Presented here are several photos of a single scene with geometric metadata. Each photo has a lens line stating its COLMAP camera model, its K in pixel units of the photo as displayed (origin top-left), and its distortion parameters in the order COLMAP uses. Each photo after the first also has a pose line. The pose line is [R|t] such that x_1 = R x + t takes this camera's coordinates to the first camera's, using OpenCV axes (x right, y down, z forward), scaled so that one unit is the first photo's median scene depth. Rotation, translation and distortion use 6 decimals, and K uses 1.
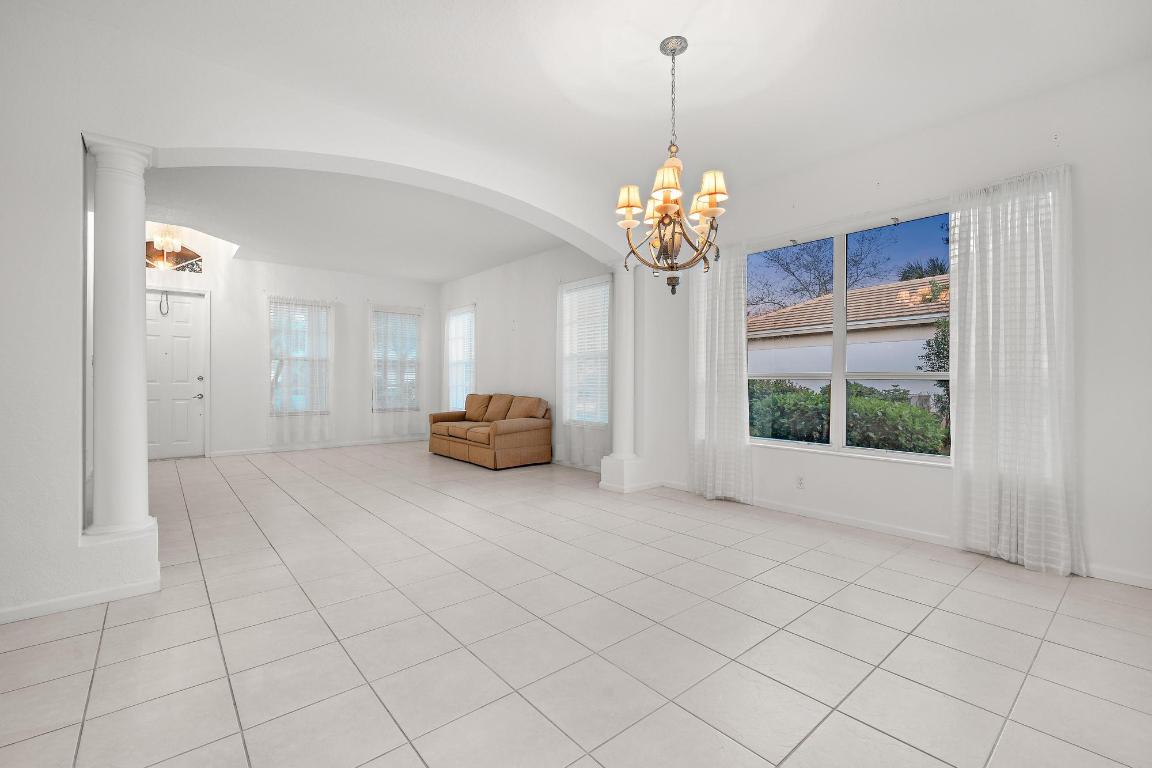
lens RADIAL K [[492.9, 0, 574.2], [0, 492.9, 379.5], [0, 0, 1]] dist [0.000556, 0.000478]
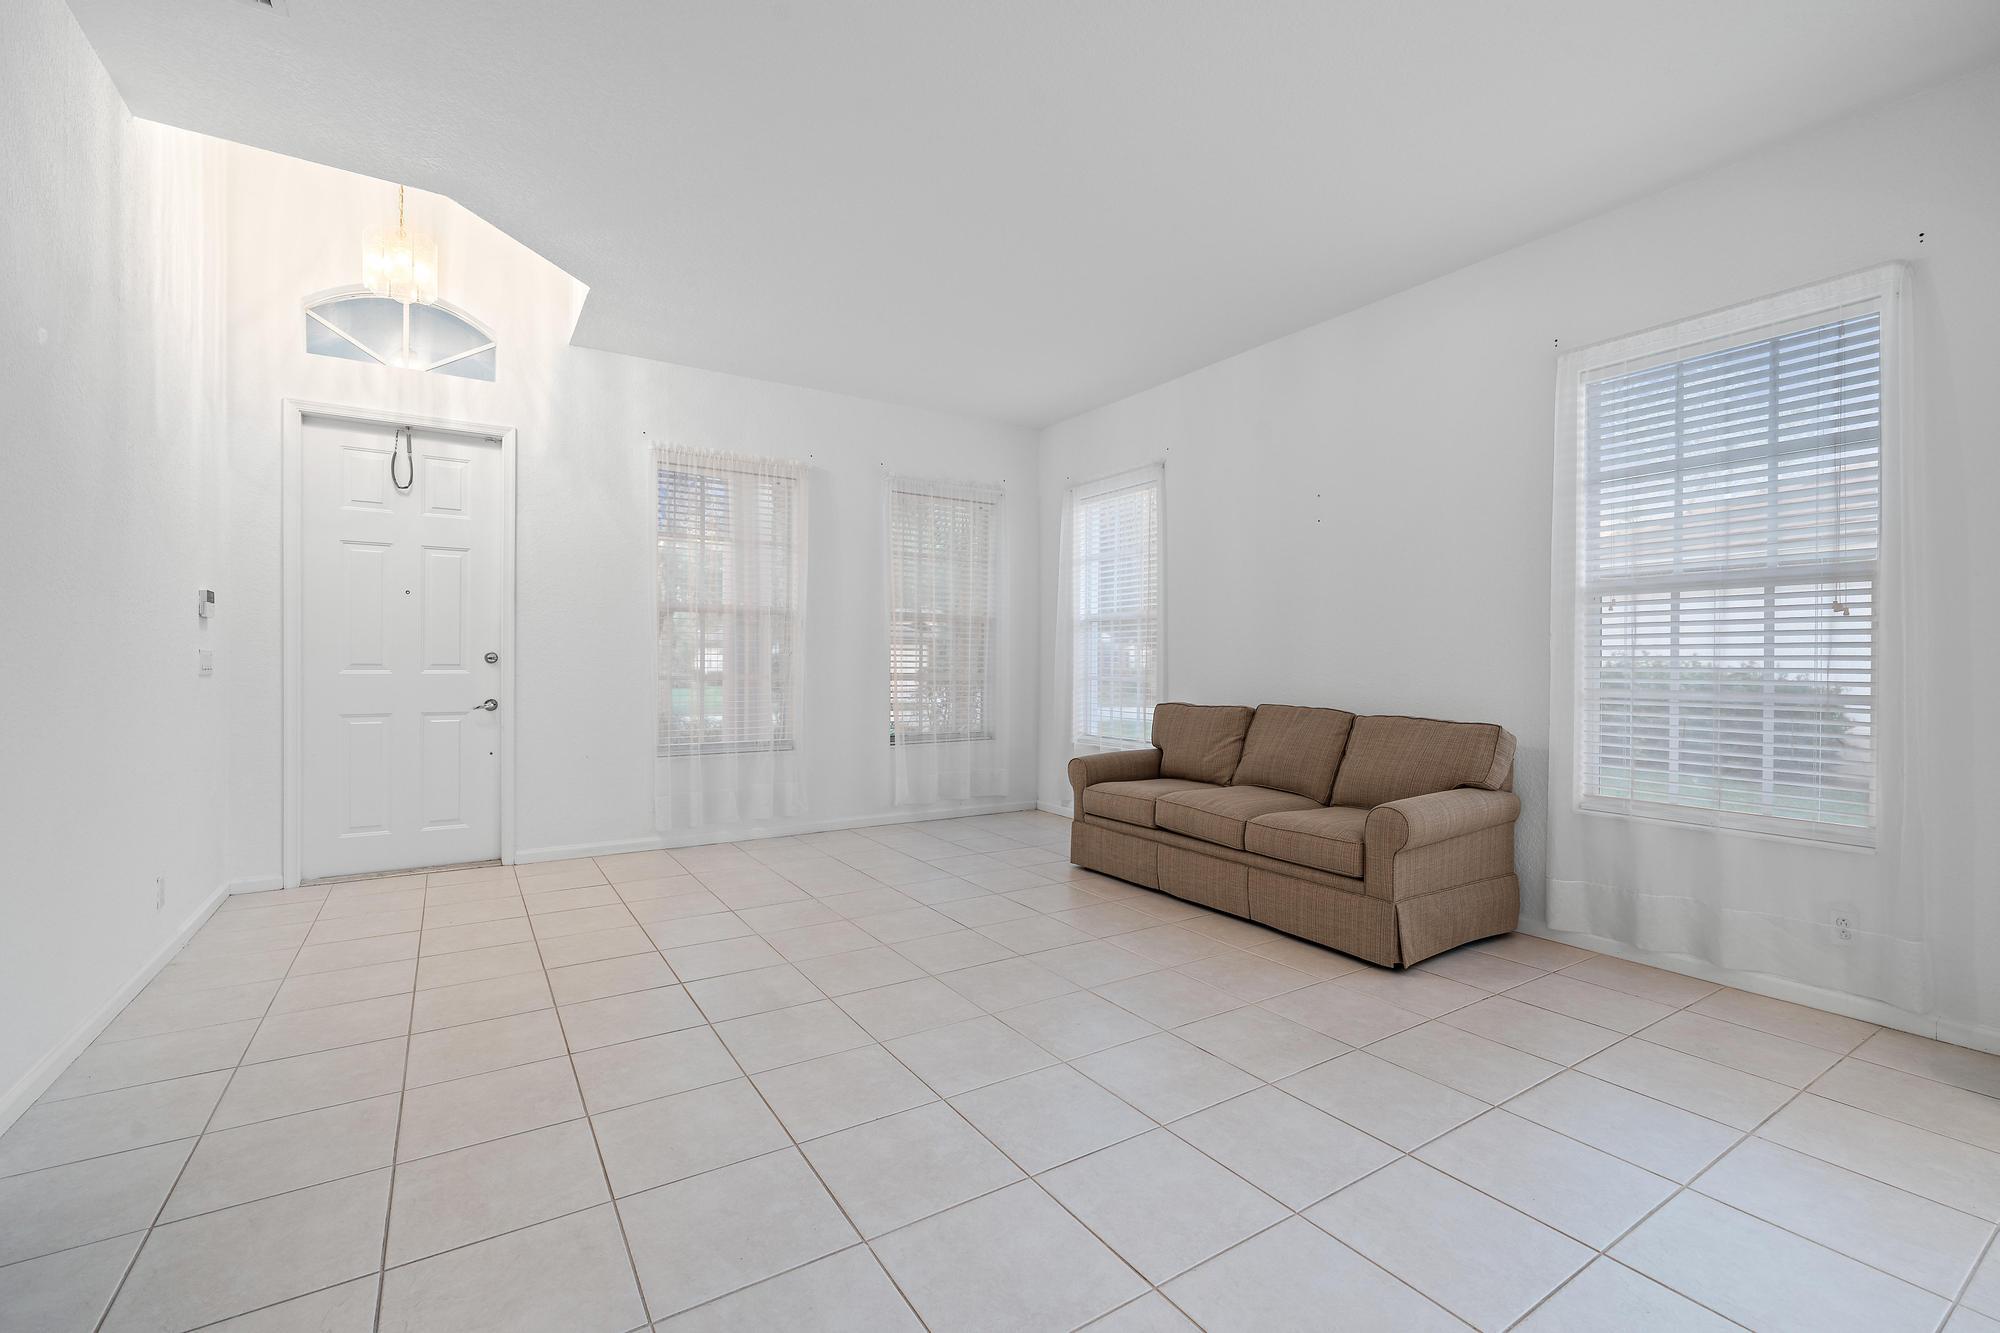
lens RADIAL K [[844.9, 0, 1000.0], [0, 844.9, 666.5], [0, 0, 1]] dist [0.001356, 0.000062]
pose [[0.991817, 0.004175, -0.127601, -0.273257], [-0.003524, 0.999980, 0.005326, -0.000572], [0.127621, -0.004833, 0.991811, 0.386045]]
